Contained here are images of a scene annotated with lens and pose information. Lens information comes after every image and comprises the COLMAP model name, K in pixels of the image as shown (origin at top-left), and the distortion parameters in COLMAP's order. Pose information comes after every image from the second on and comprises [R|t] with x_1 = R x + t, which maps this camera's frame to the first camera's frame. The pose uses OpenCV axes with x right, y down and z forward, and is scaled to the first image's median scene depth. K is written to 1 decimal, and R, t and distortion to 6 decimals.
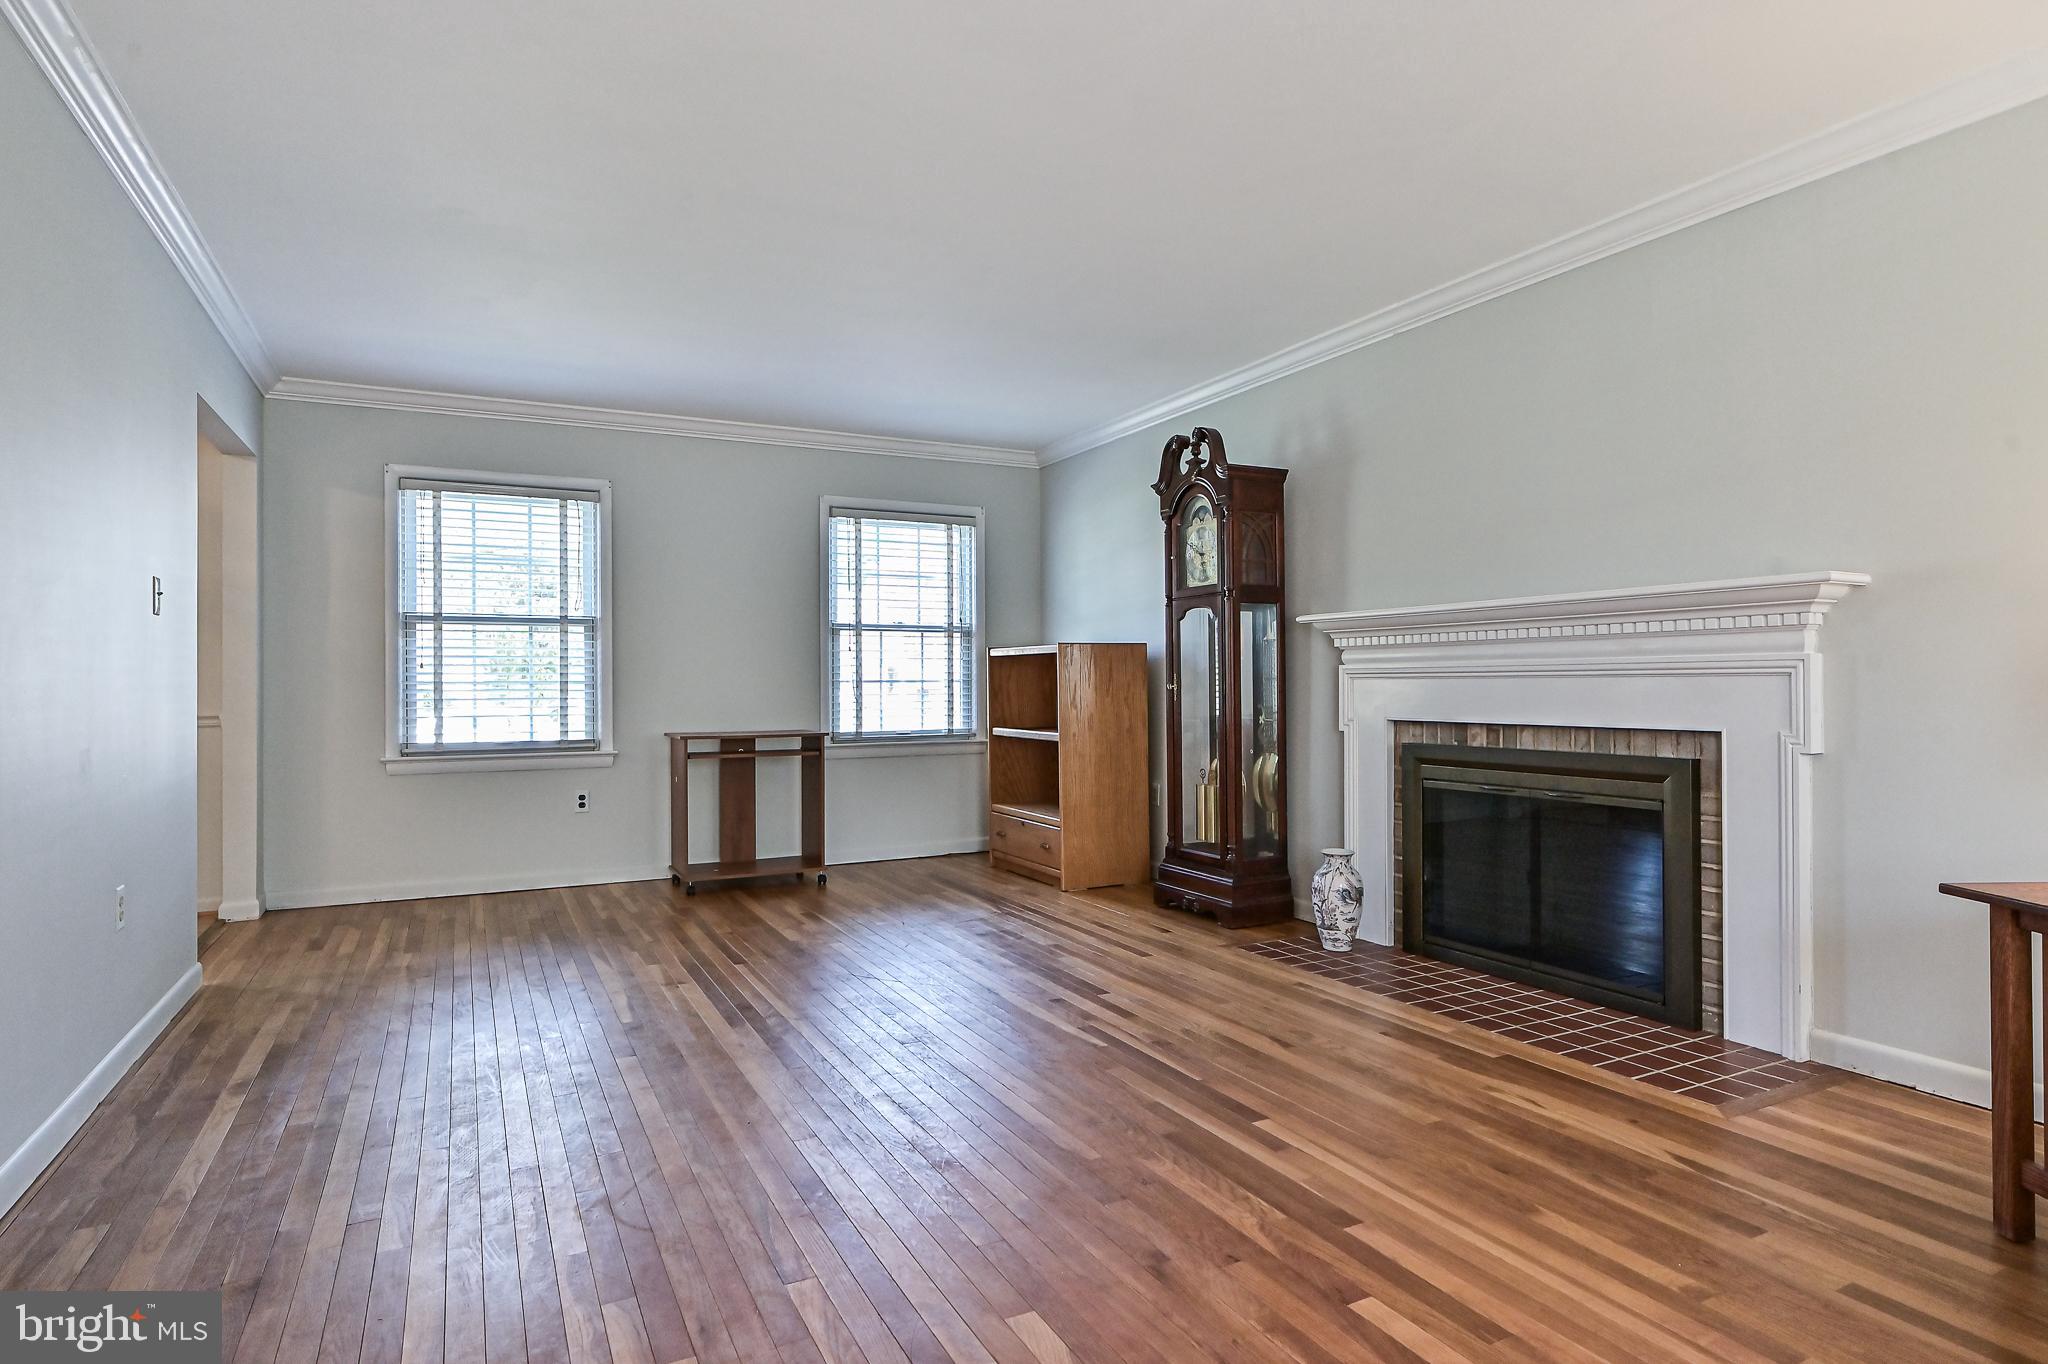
lens RADIAL K [[1133.0, 0, 1030.1], [0, 1133.0, 678.6], [0, 0, 1]] dist [0.002579, 0.000569]
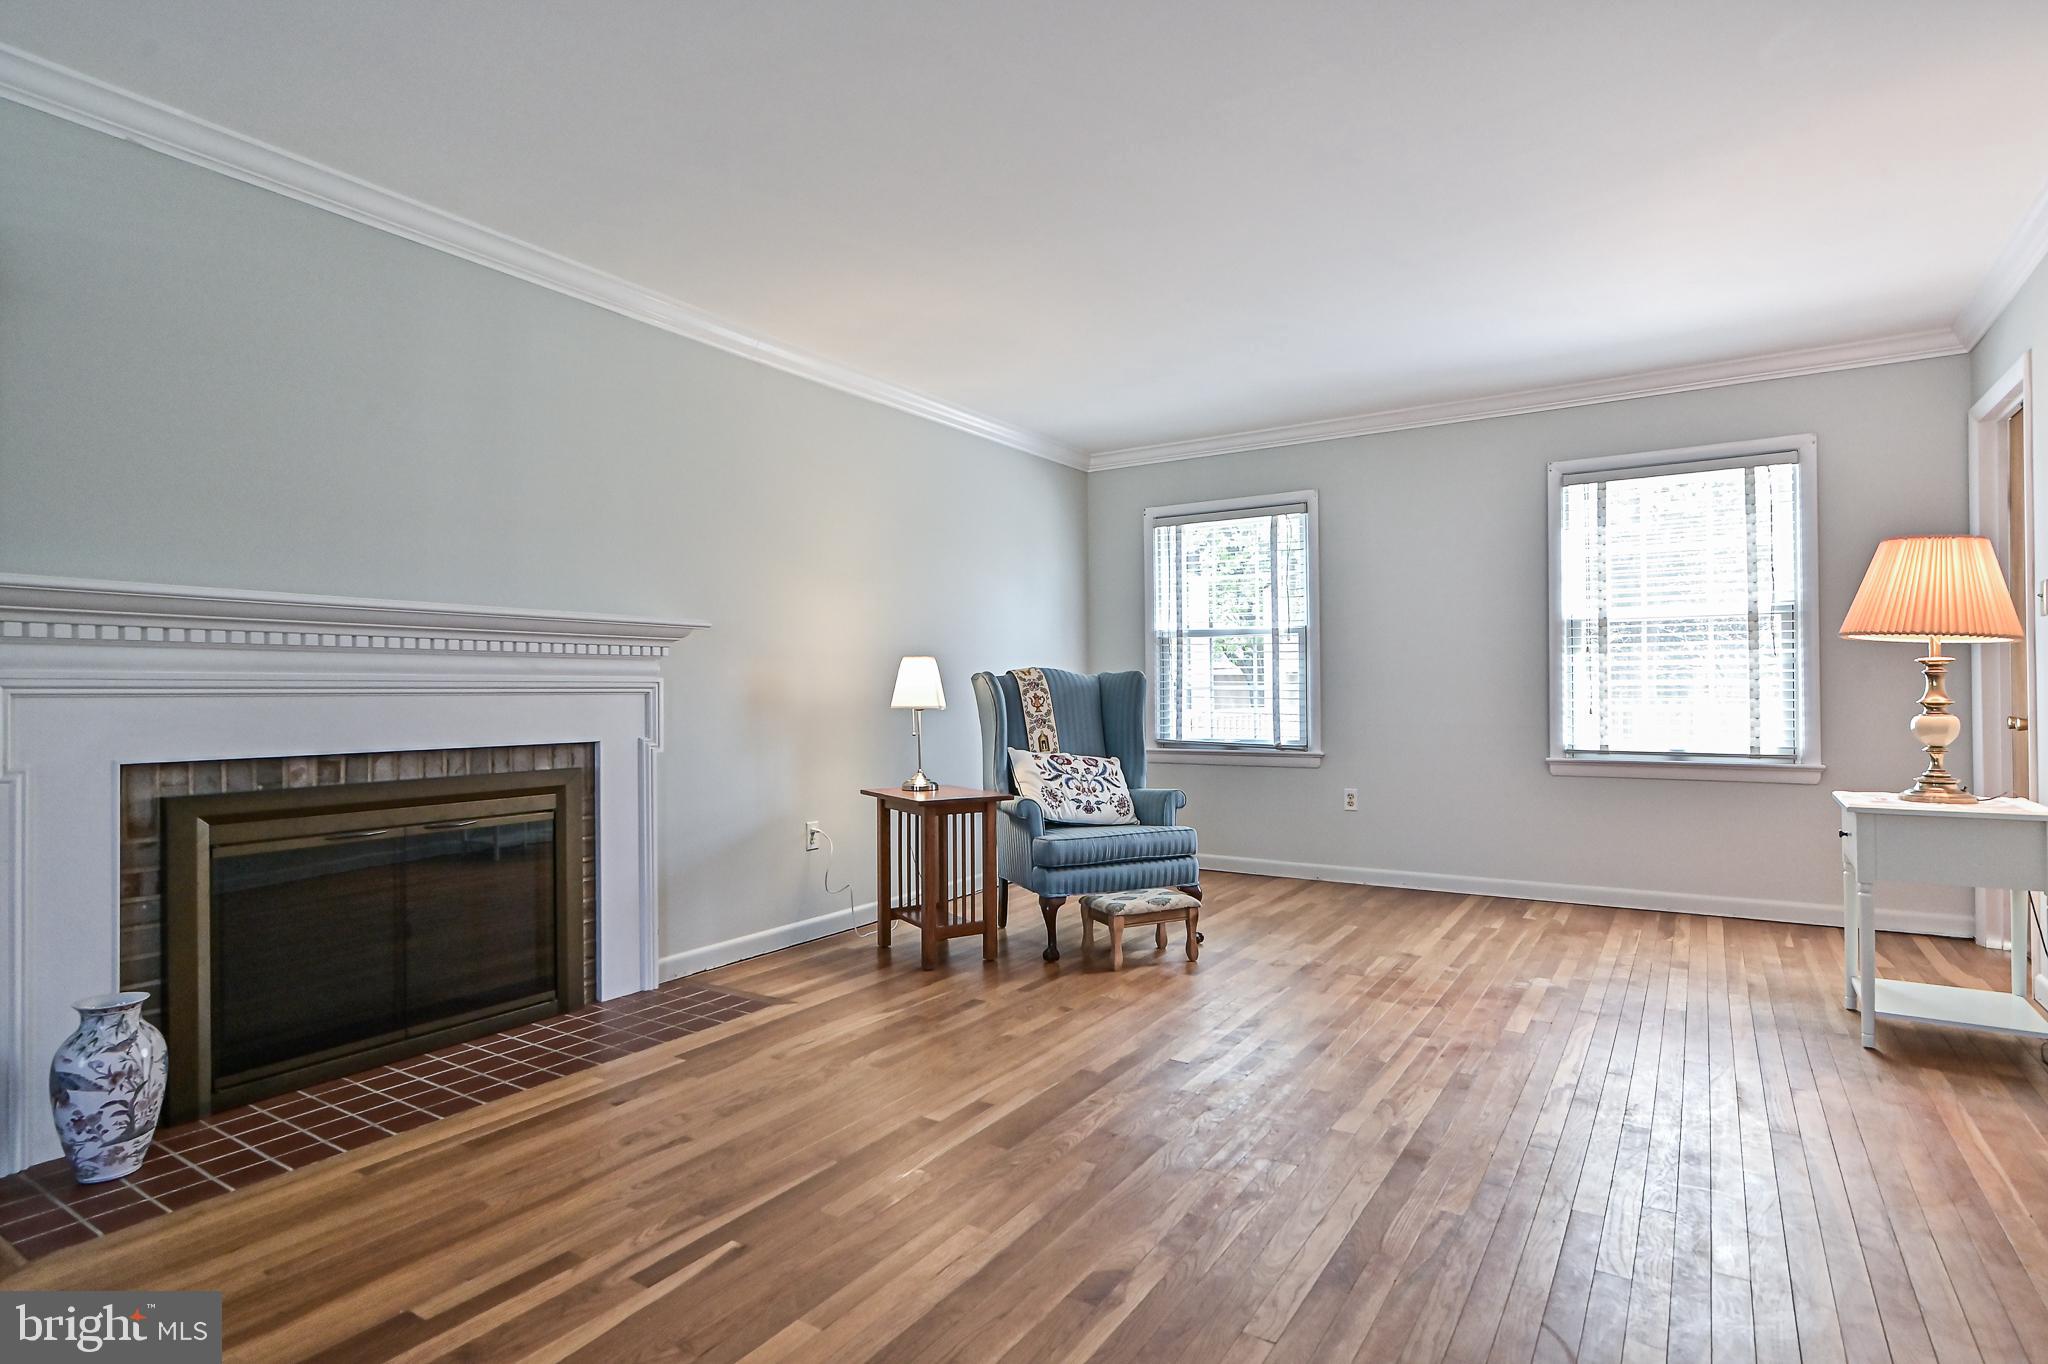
lens RADIAL K [[1048.9, 0, 1025.0], [0, 1048.9, 691.0], [0, 0, 1]] dist [0.000395, -0.000323]
pose [[-0.503834, 0.014816, 0.863674, -0.522101], [0.008699, 0.999889, -0.012078, 0.010319], [-0.863757, 0.001428, -0.503907, 1.096238]]
